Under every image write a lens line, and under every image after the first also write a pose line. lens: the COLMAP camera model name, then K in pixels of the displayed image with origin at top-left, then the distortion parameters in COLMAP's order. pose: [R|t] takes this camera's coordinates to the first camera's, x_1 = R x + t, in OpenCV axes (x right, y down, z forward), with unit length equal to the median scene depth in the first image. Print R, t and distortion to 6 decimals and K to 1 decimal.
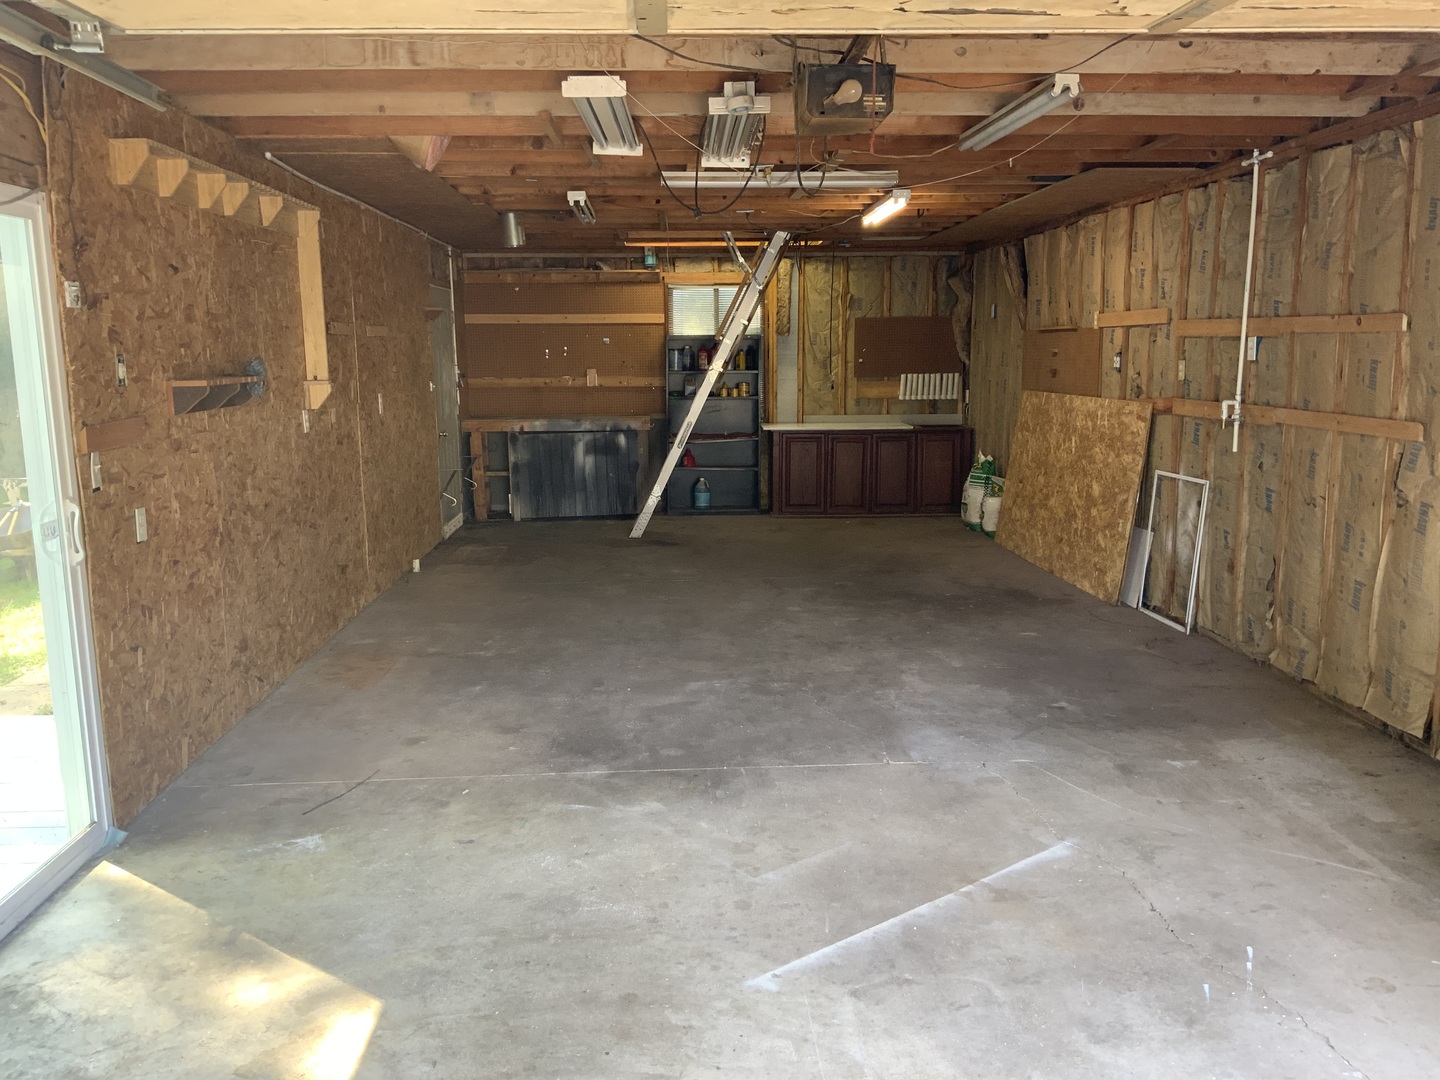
lens RADIAL K [[1352.1, 0, 715.7], [0, 1352.1, 591.2], [0, 0, 1]] dist [0.052723, -0.208611]
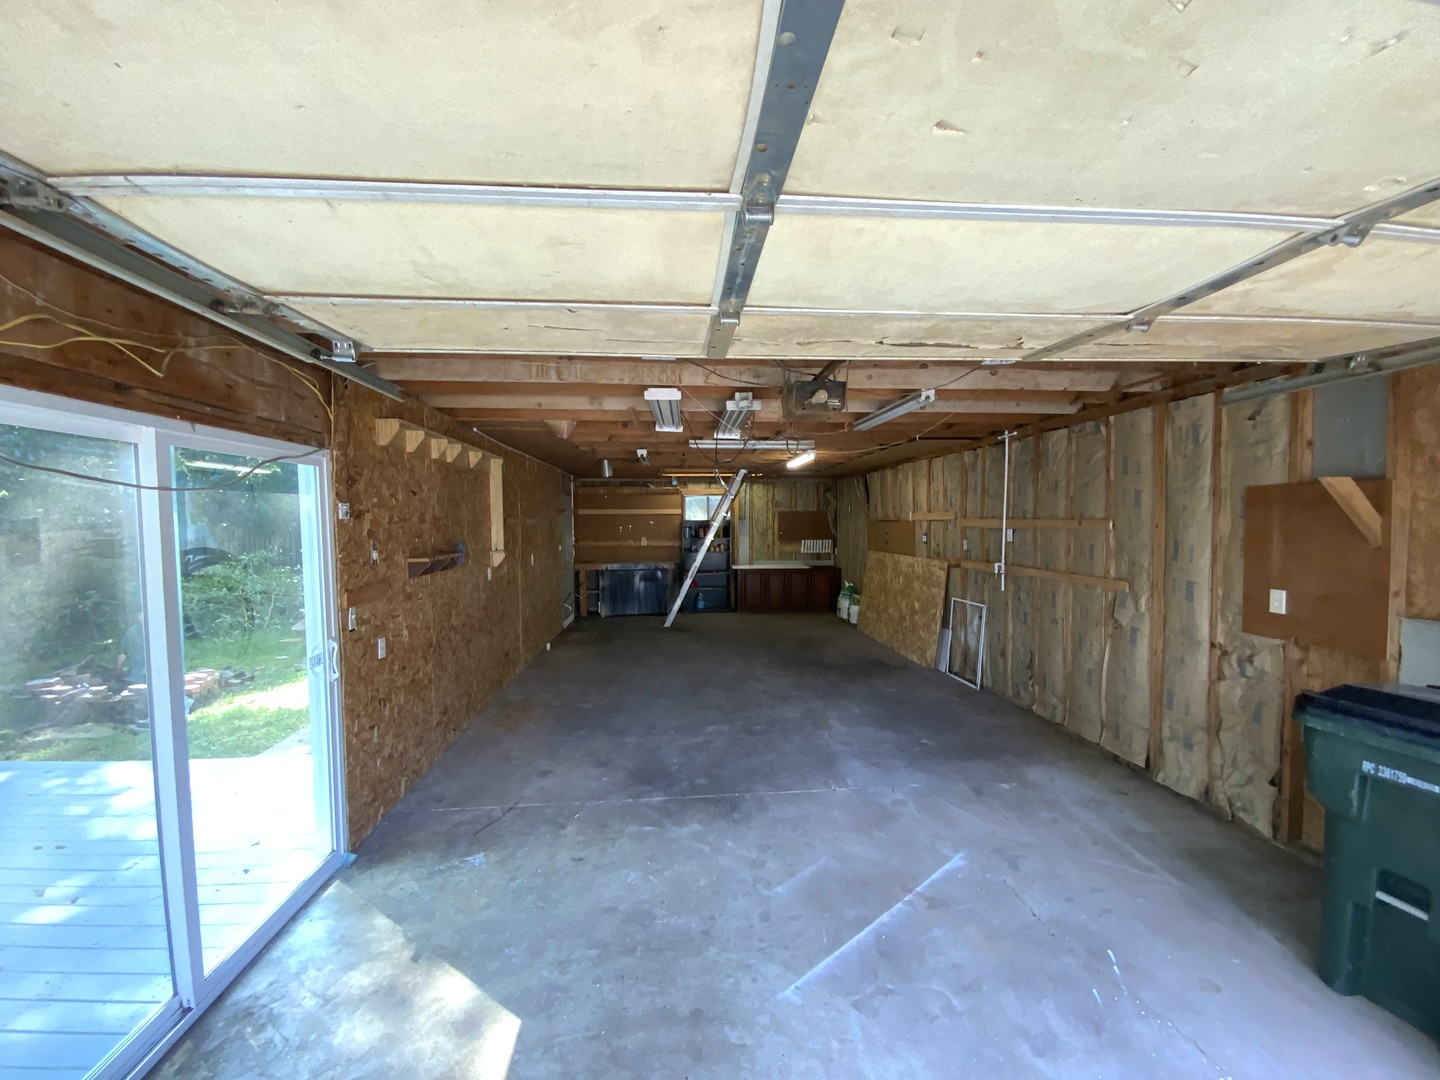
lens RADIAL K [[650.7, 0, 720.0], [0, 650.7, 540.0], [0, 0, 1]] dist [-0.001352, -0.021287]
pose [[0.999141, 0.002237, 0.041379, -0.042931], [0.003695, 0.989754, -0.142738, -0.056251], [-0.041274, 0.142769, 0.988895, 0.166382]]
